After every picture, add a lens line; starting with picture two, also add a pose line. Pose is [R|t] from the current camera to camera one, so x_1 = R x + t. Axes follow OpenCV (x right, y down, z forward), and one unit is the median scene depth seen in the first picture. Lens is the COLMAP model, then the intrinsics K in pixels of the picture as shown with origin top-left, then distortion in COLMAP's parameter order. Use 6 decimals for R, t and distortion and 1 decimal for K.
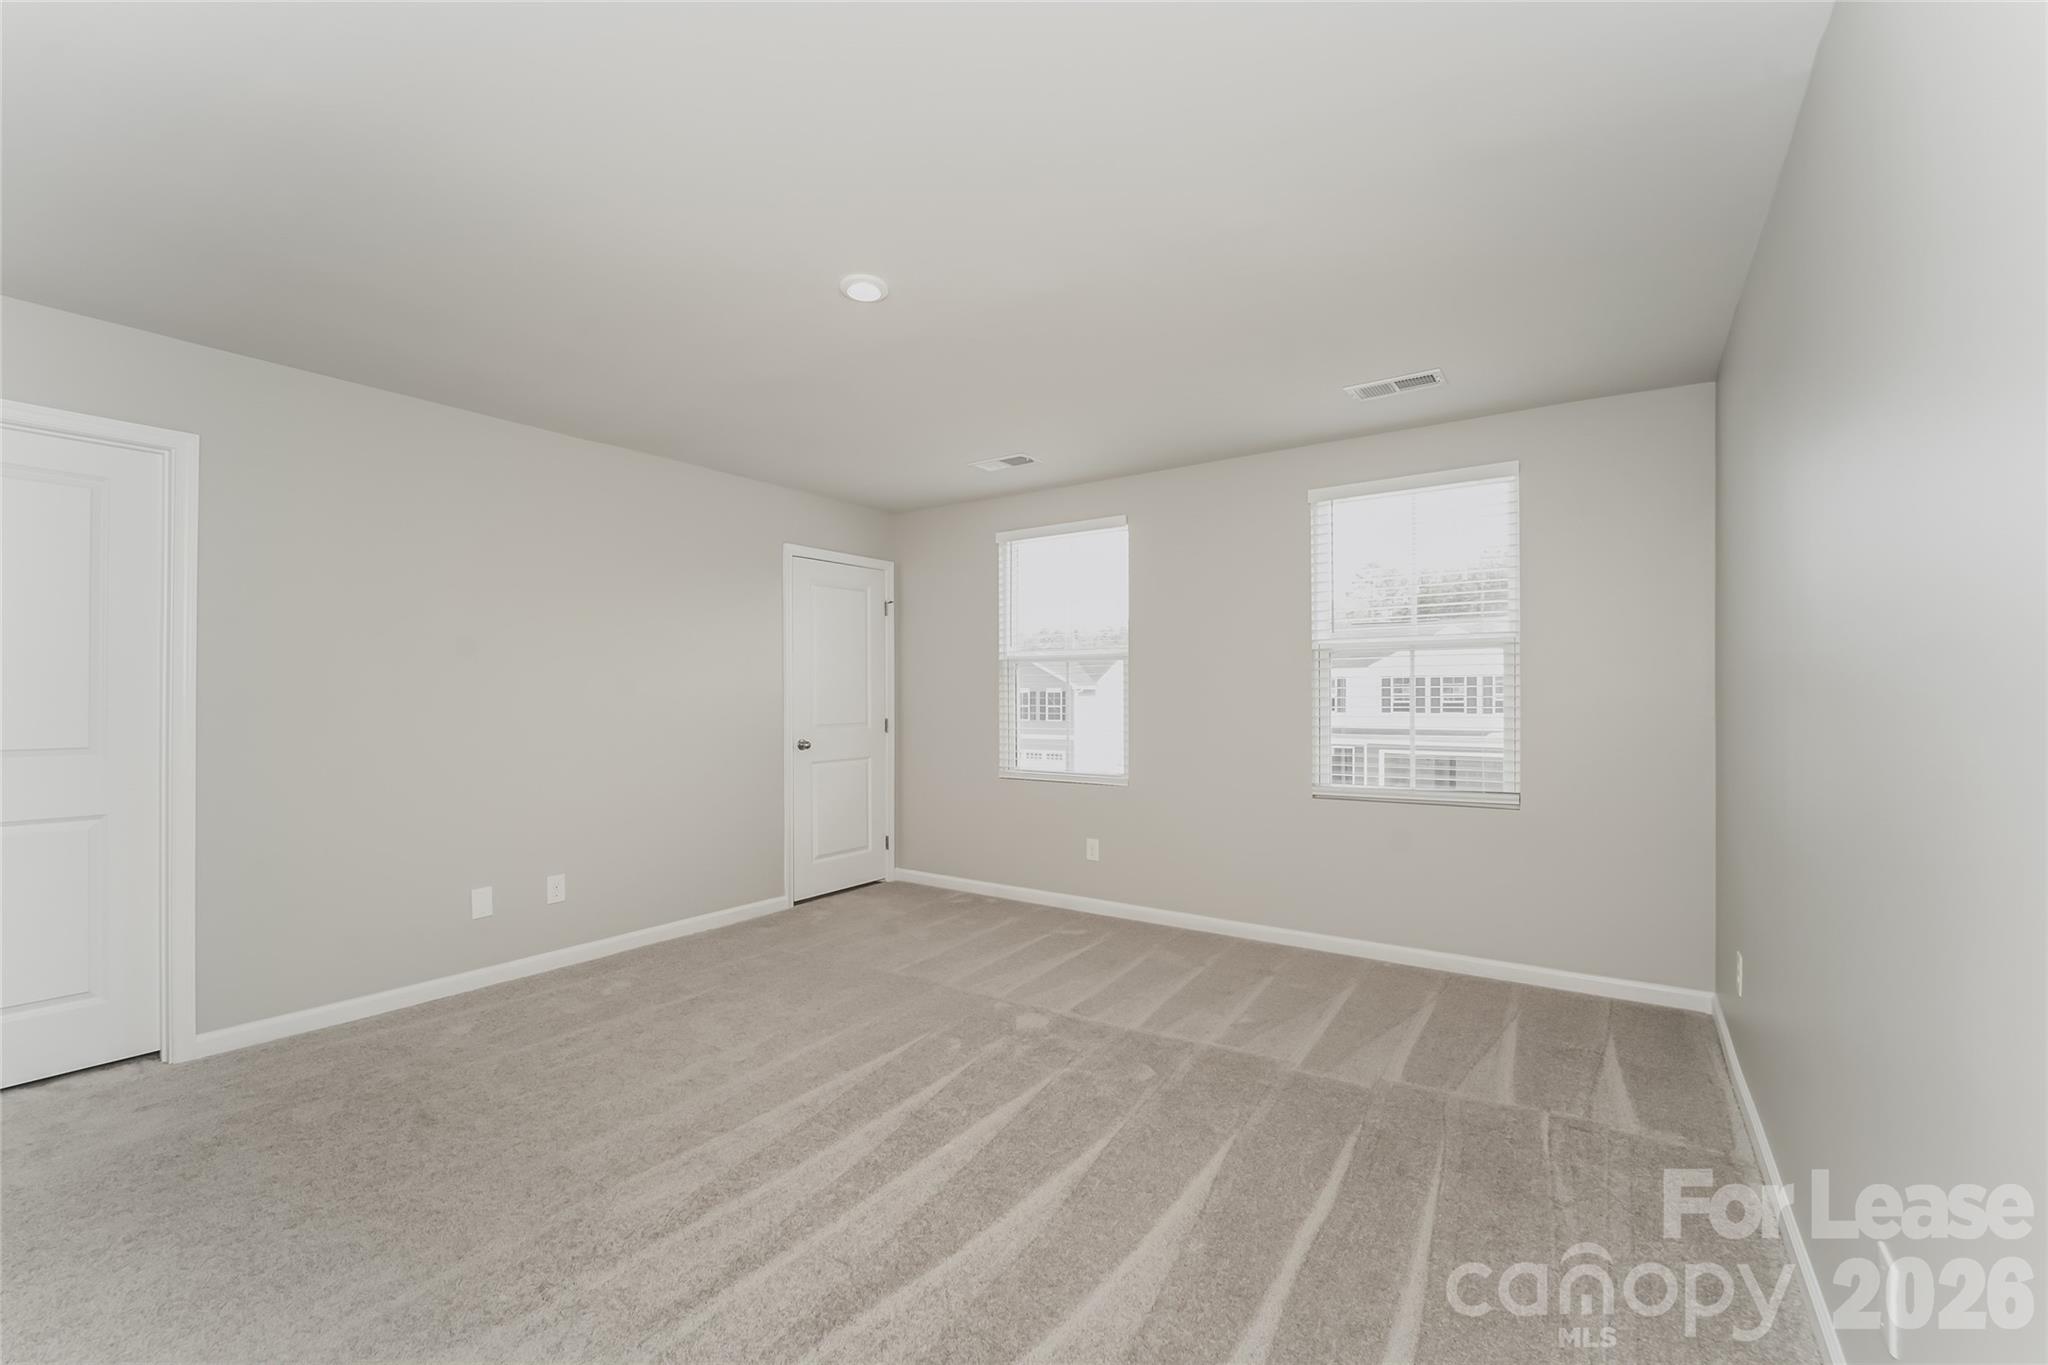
lens RADIAL K [[835.5, 0, 1012.1], [0, 835.5, 687.8], [0, 0, 1]] dist [0.021791, 0.000129]
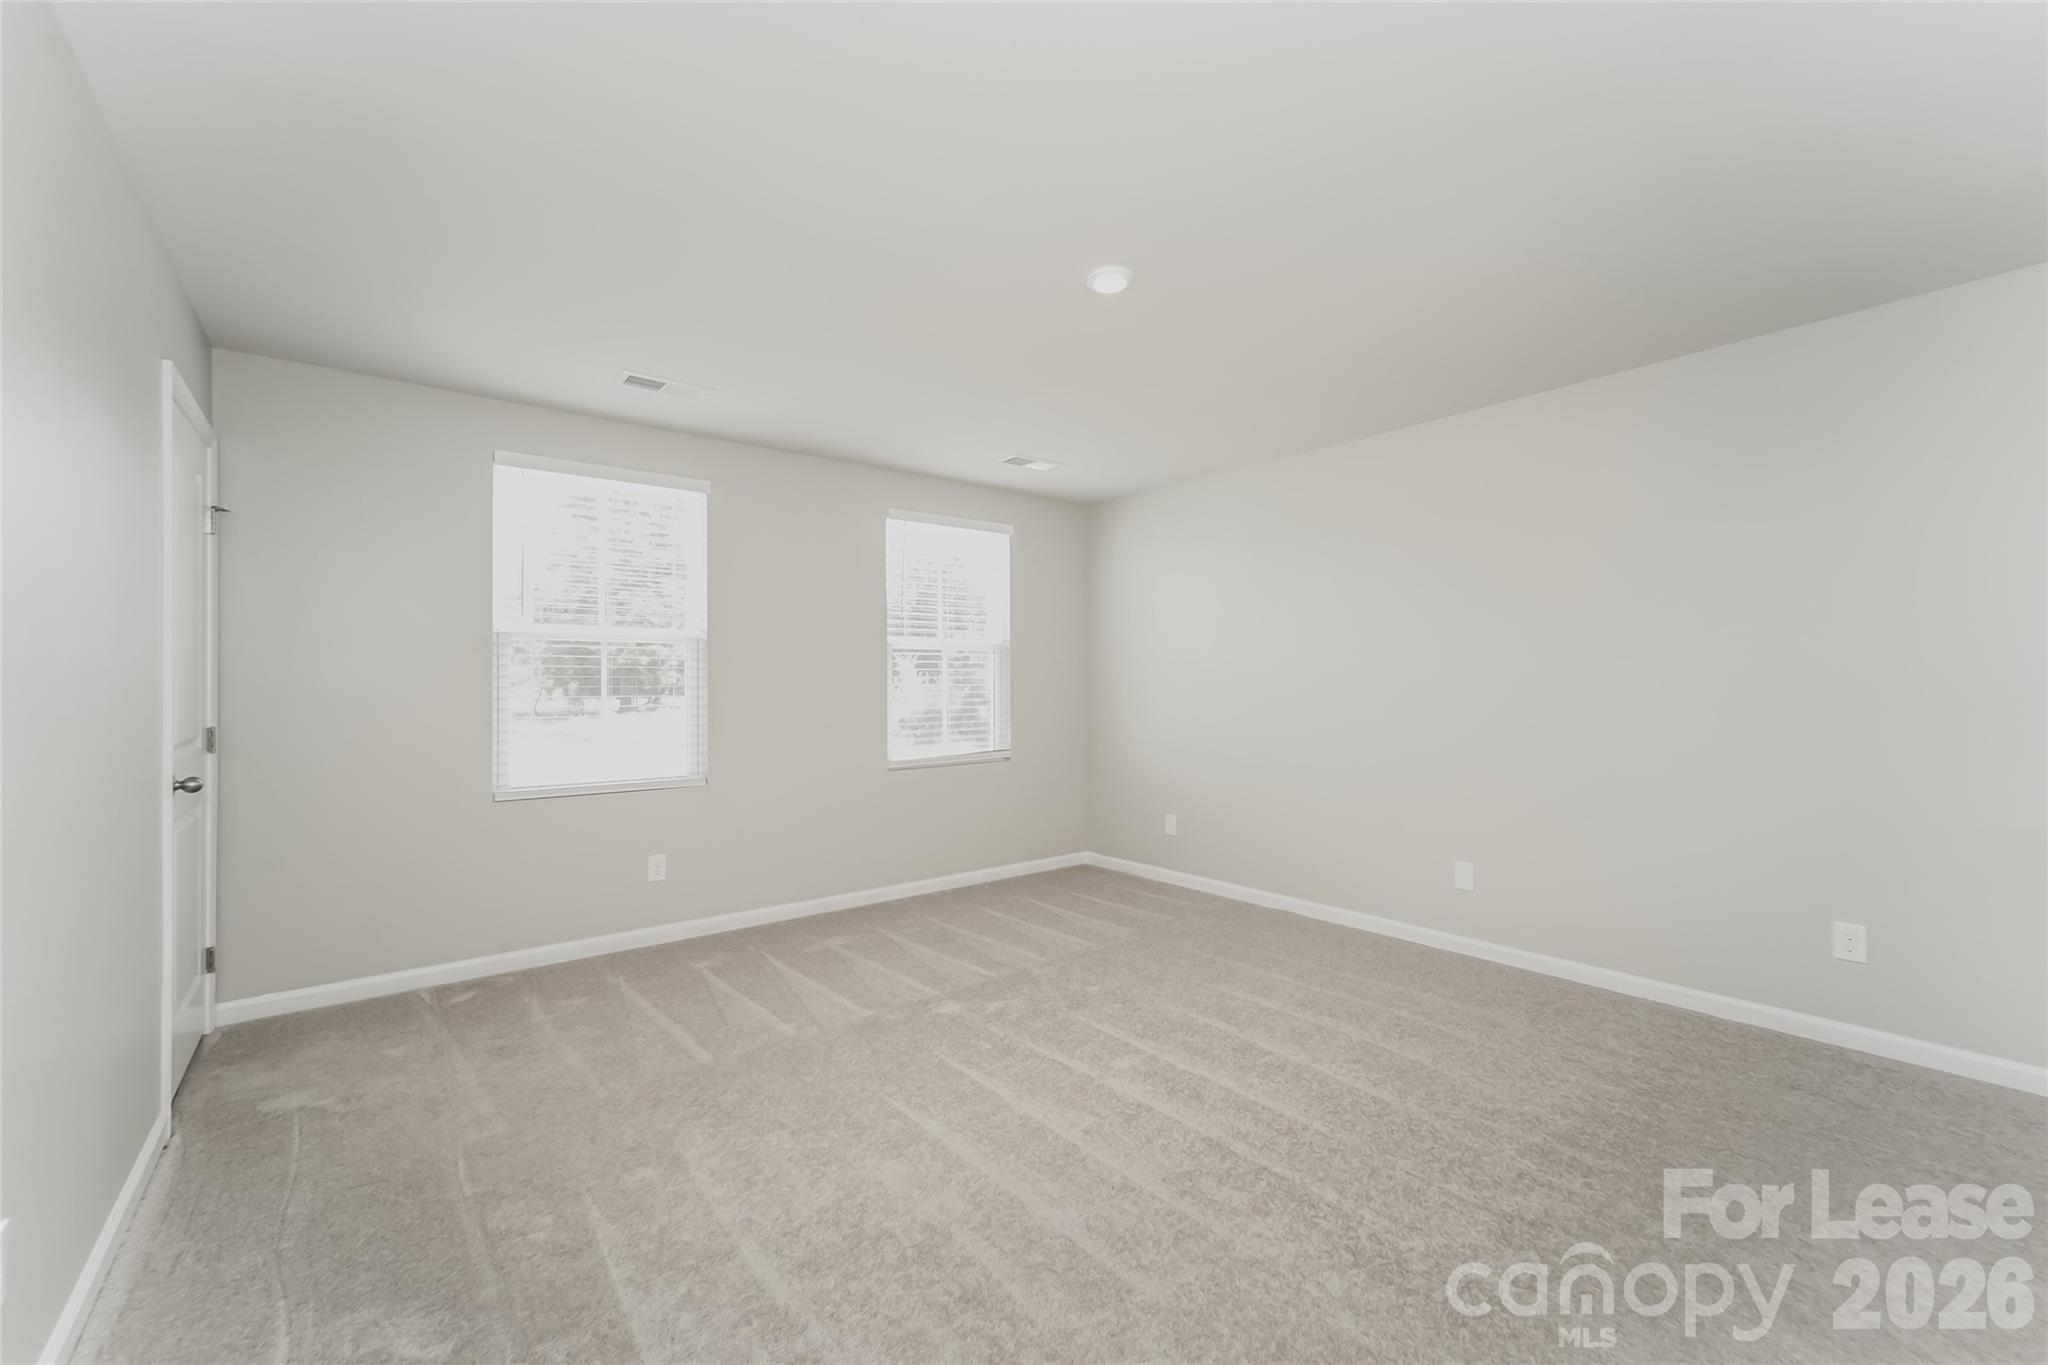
lens RADIAL K [[835.5, 0, 1012.1], [0, 835.5, 687.8], [0, 0, 1]] dist [0.021791, 0.000129]
pose [[0.298503, -0.000161, 0.954409, -0.636187], [-0.009209, 0.999953, 0.003049, 0.007221], [-0.954364, -0.009699, 0.298487, 0.437820]]
